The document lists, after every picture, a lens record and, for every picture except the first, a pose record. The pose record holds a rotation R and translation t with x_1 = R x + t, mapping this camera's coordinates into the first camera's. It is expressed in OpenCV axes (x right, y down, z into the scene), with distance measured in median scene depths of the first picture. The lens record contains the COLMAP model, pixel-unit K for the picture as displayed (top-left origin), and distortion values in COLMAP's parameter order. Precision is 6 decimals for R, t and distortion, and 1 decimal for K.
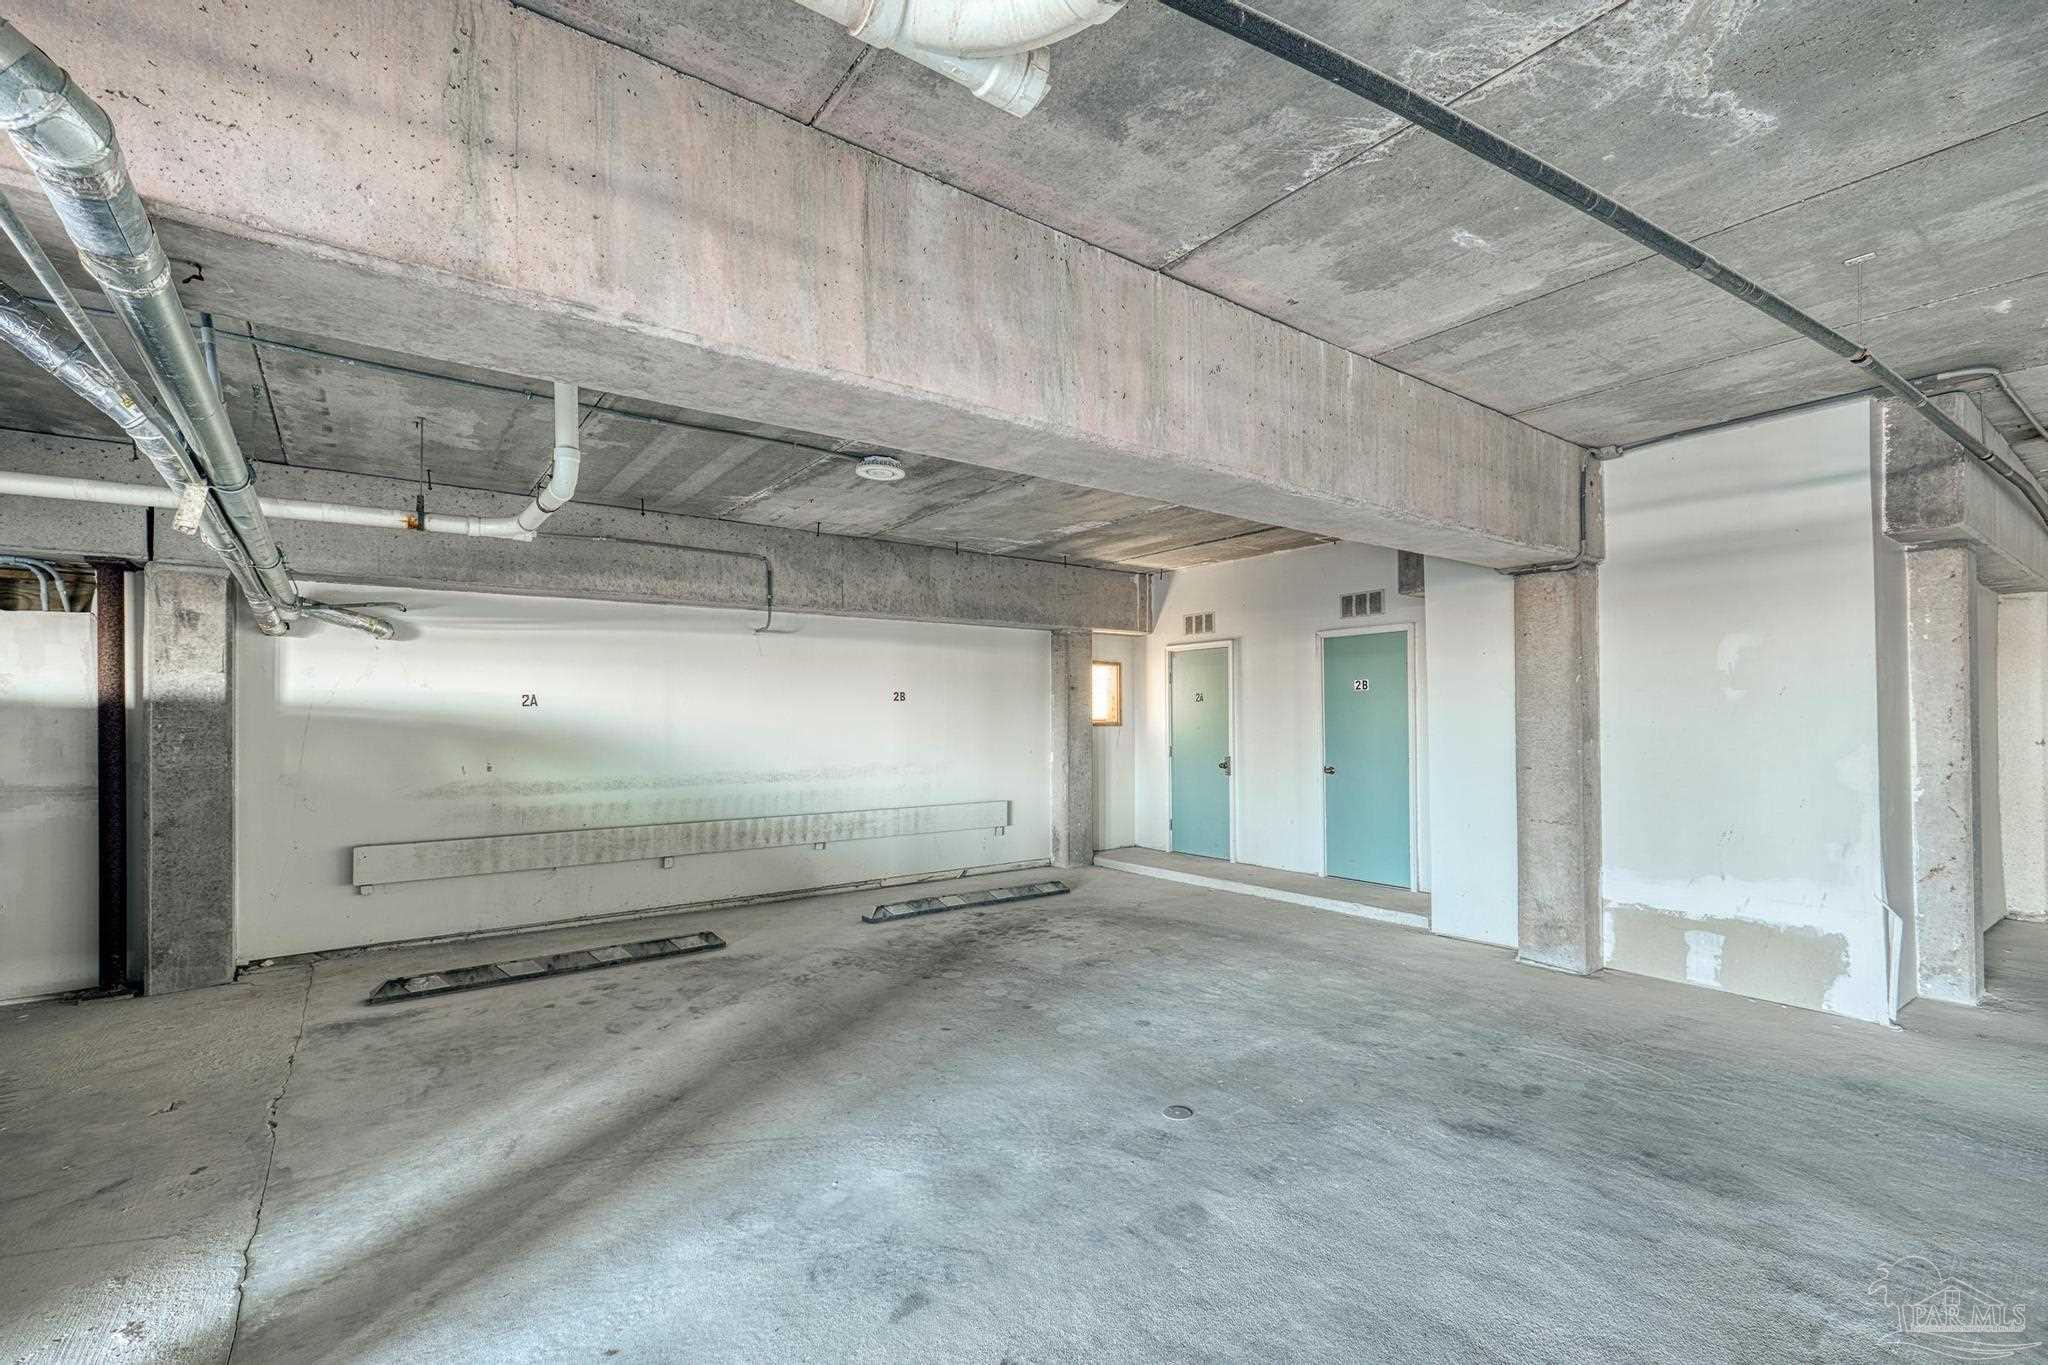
lens RADIAL K [[876.3, 0, 1022.8], [0, 876.3, 707.2], [0, 0, 1]] dist [0.005479, 0.000253]
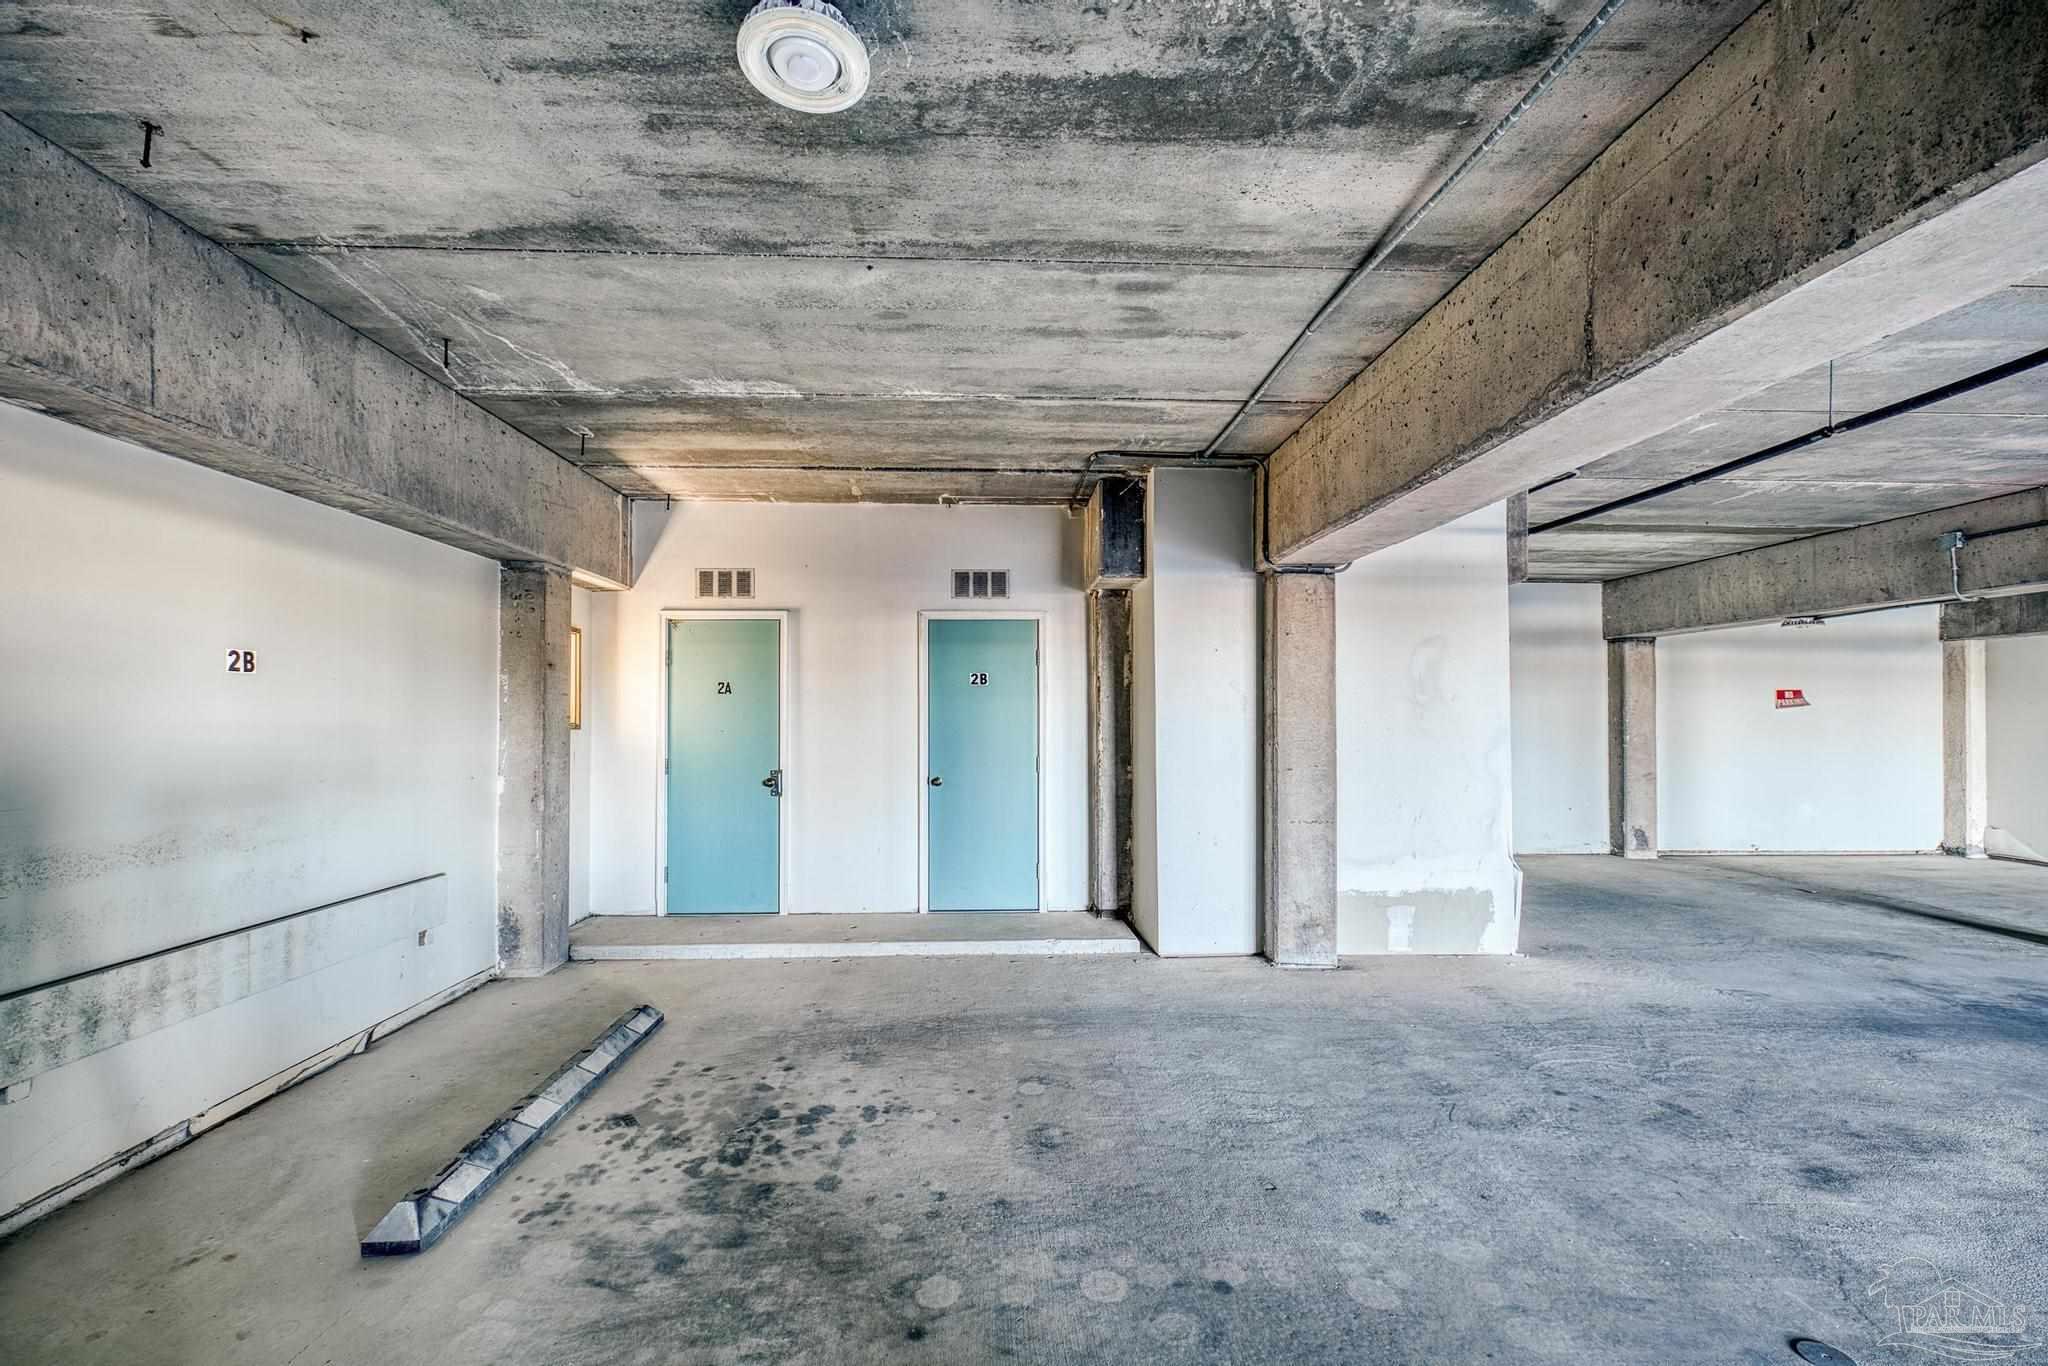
lens RADIAL K [[876.3, 0, 1022.8], [0, 876.3, 707.7], [0, 0, 1]] dist [0.005479, 0.000253]
pose [[0.573449, 0.014609, 0.819111, -0.355312], [-0.013479, 0.999874, -0.008397, 0.011086], [-0.819130, -0.006226, 0.573574, 0.598208]]
